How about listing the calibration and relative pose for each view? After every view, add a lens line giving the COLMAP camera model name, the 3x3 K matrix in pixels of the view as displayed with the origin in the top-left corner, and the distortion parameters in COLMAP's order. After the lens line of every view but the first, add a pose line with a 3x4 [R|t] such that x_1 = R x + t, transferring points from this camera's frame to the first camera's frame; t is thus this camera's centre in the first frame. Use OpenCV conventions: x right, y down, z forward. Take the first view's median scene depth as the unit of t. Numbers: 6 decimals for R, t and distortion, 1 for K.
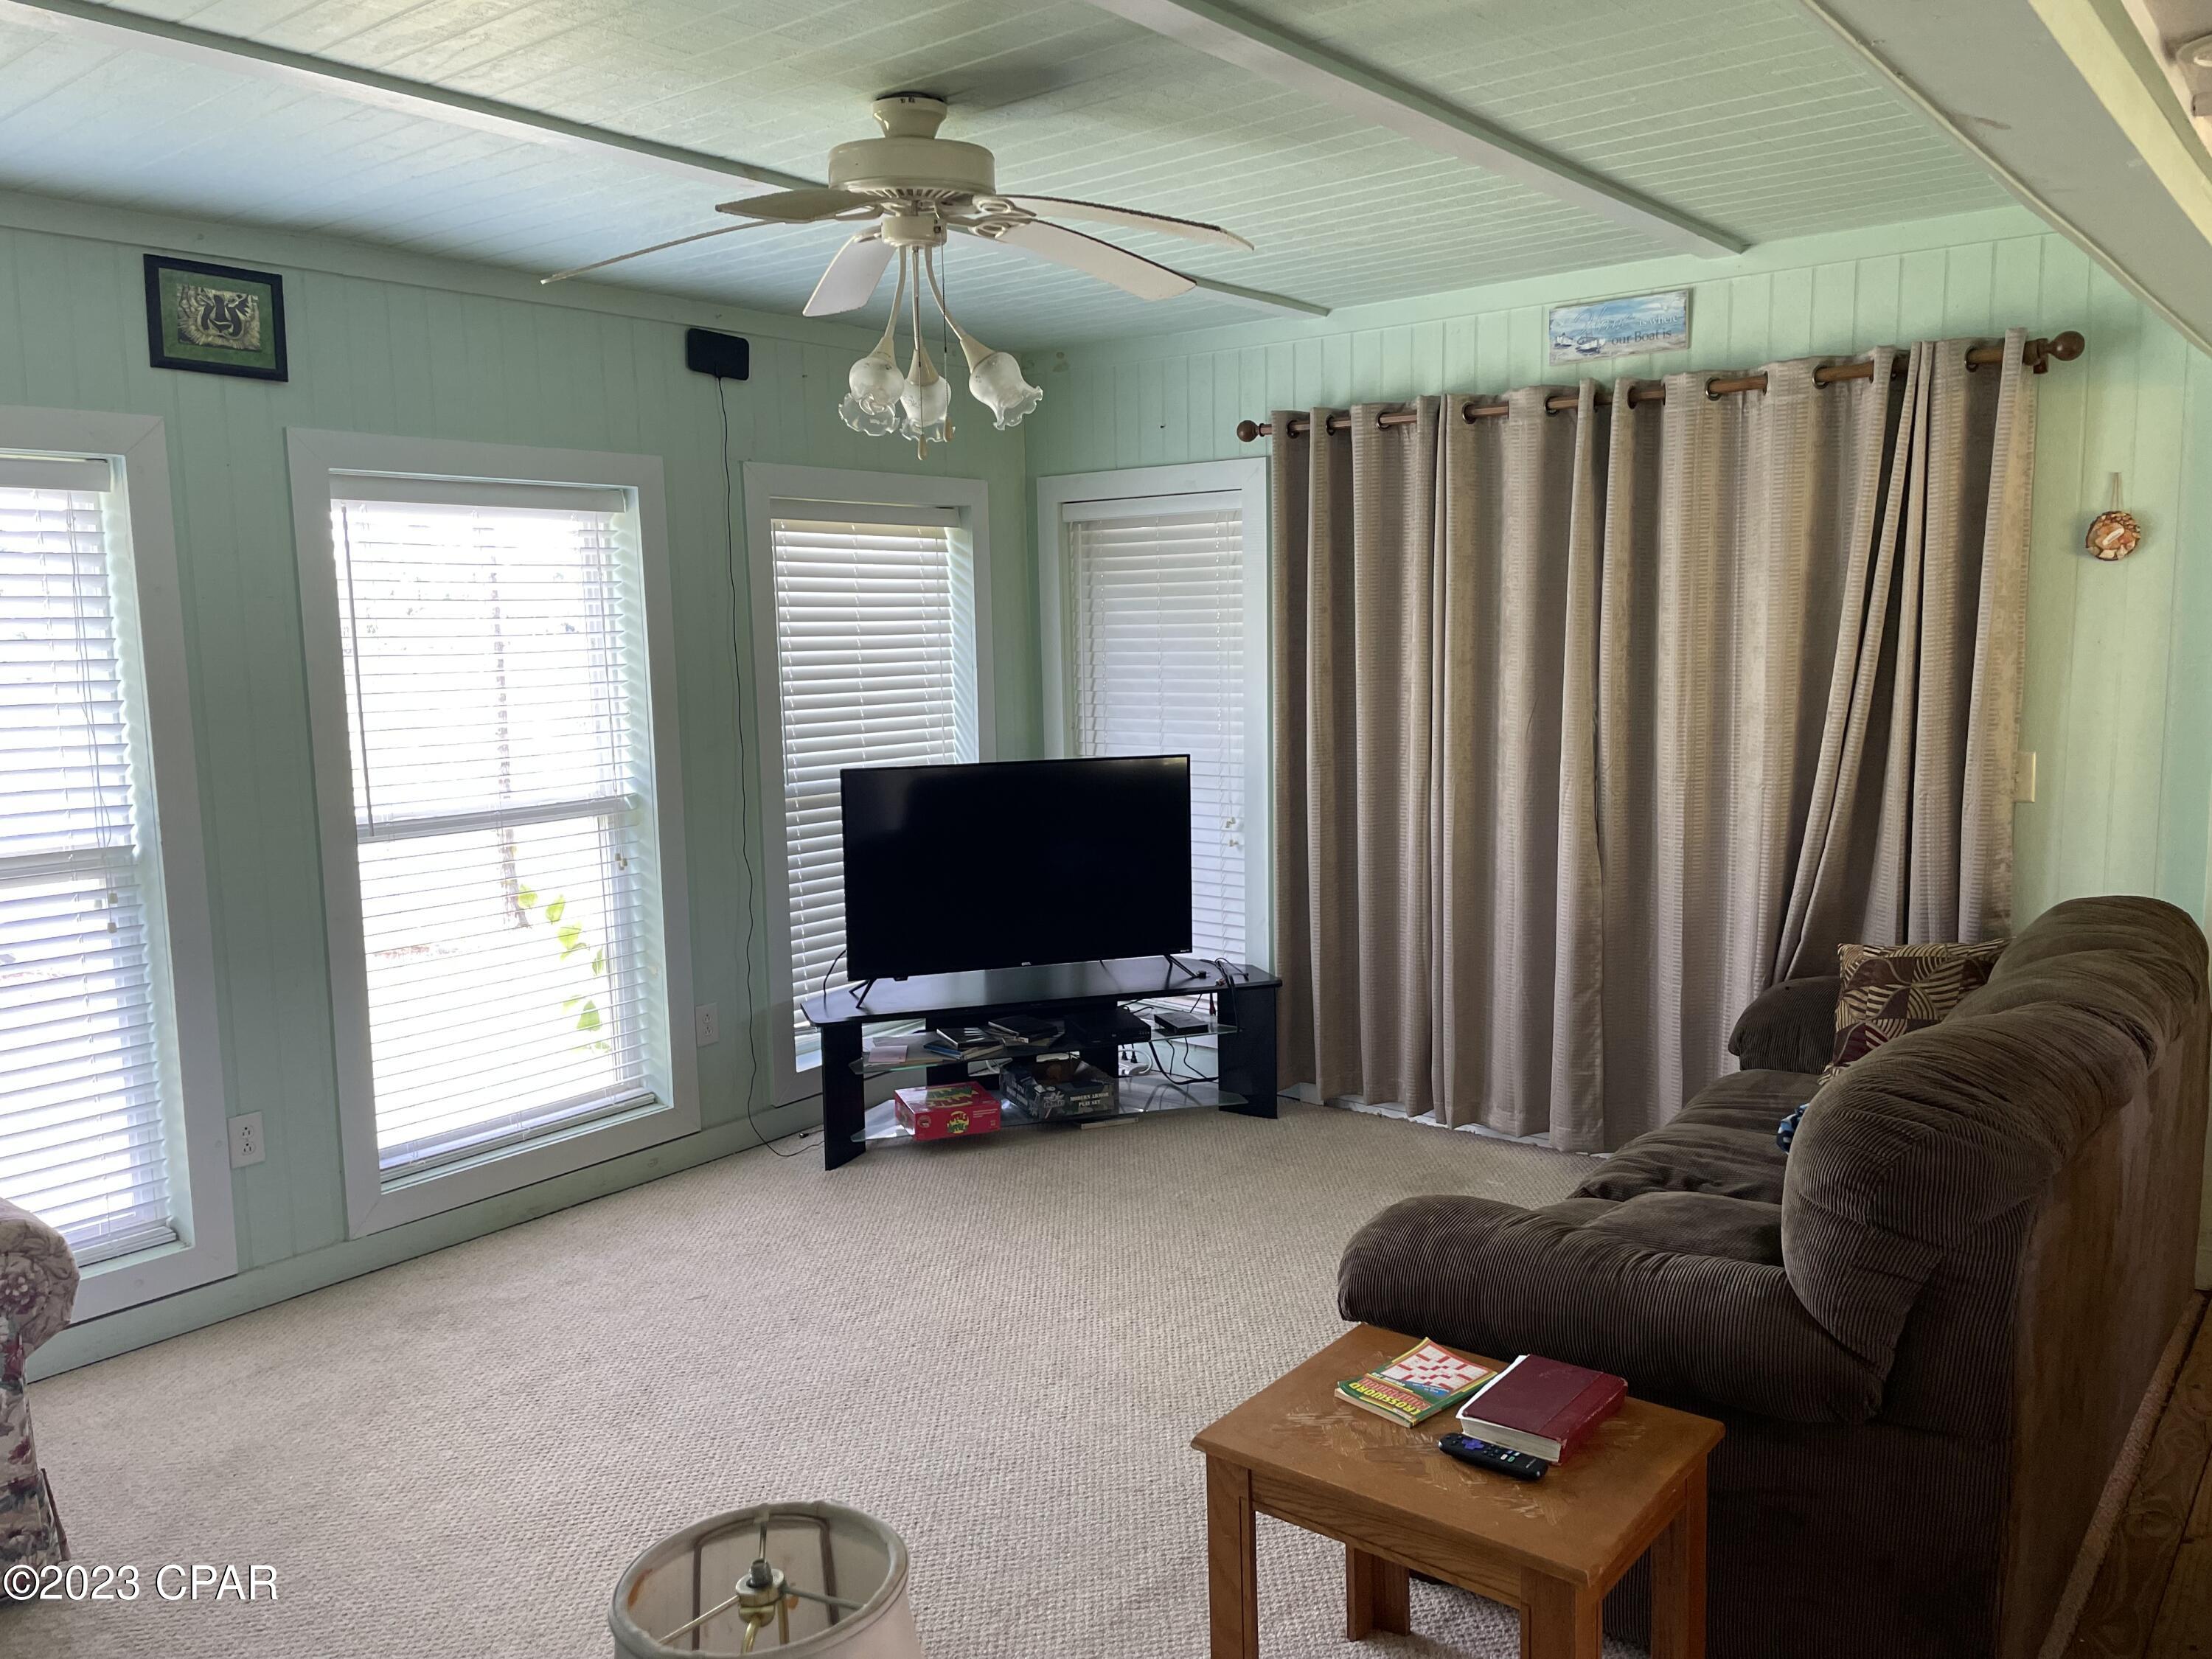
lens RADIAL K [[1698.9, 0, 1103.6], [0, 1698.9, 836.6], [0, 0, 1]] dist [0.037449, 0.000941]
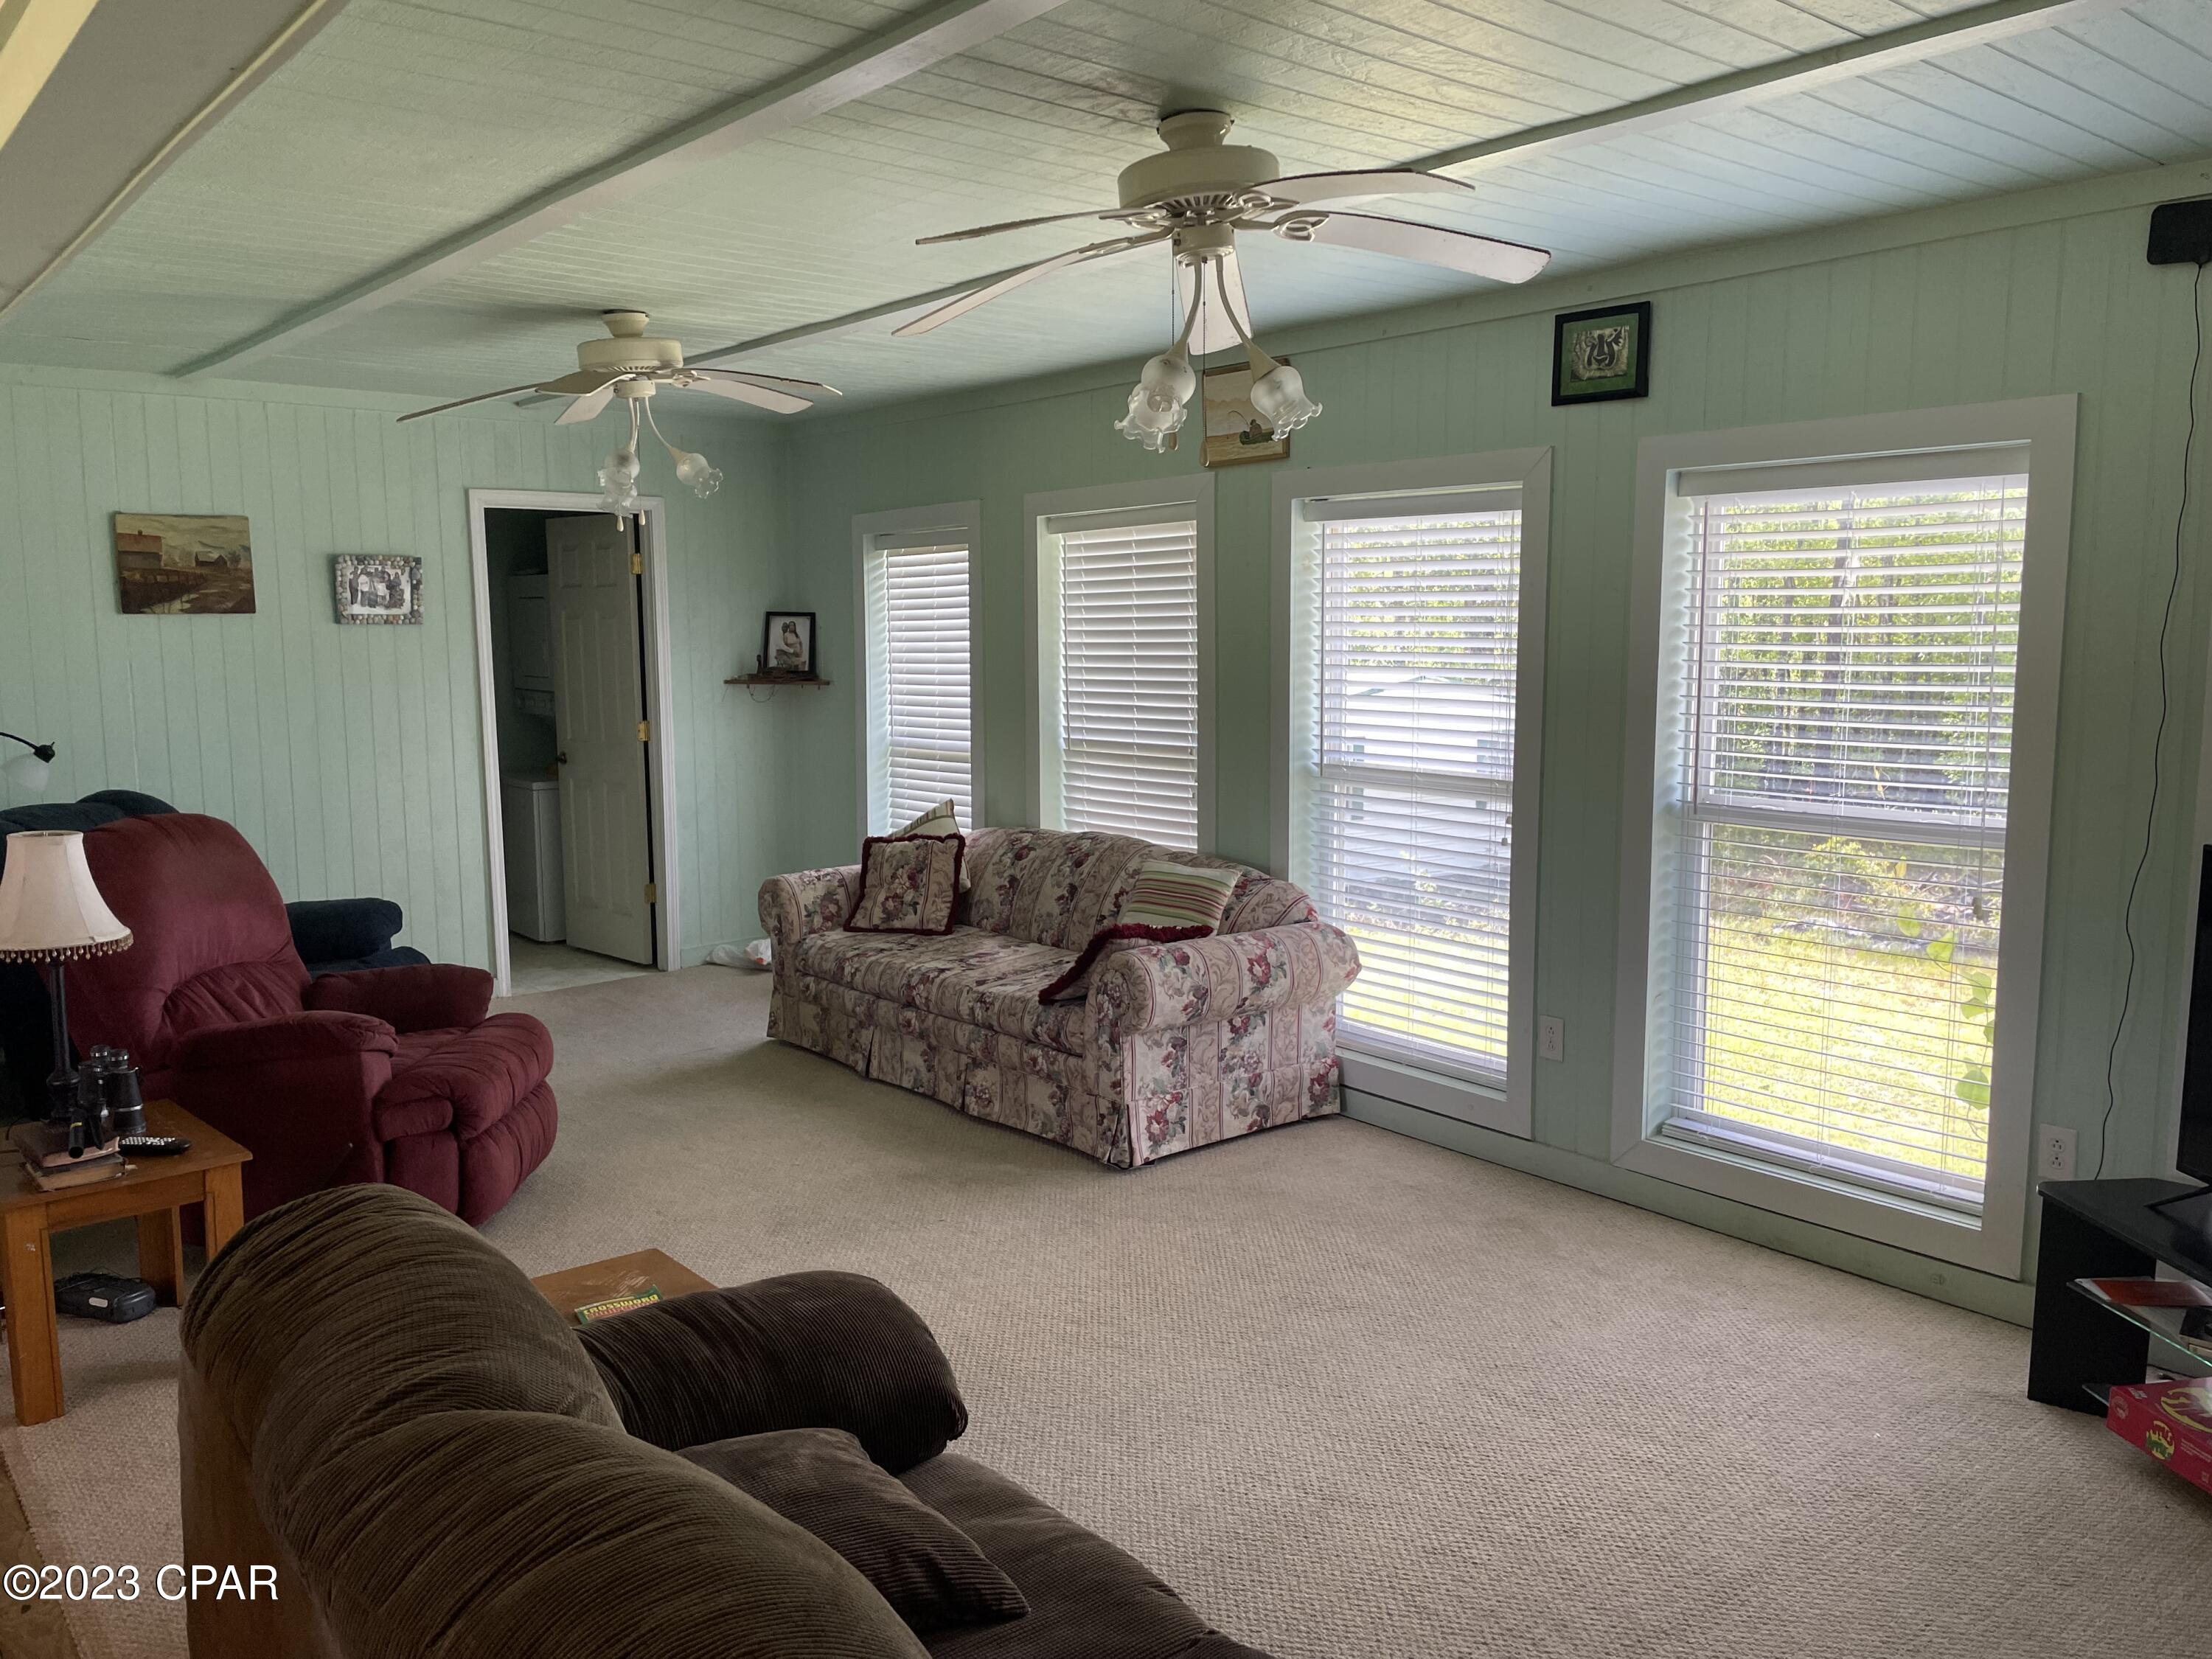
lens RADIAL K [[1698.9, 0, 1103.6], [0, 1698.9, 824.5], [0, 0, 1]] dist [0.037449, 0.000941]
pose [[-0.205503, 0.144356, -0.967951, 0.732859], [-0.118907, 0.978051, 0.171107, -0.143693], [0.971406, 0.150259, -0.183828, 0.924489]]
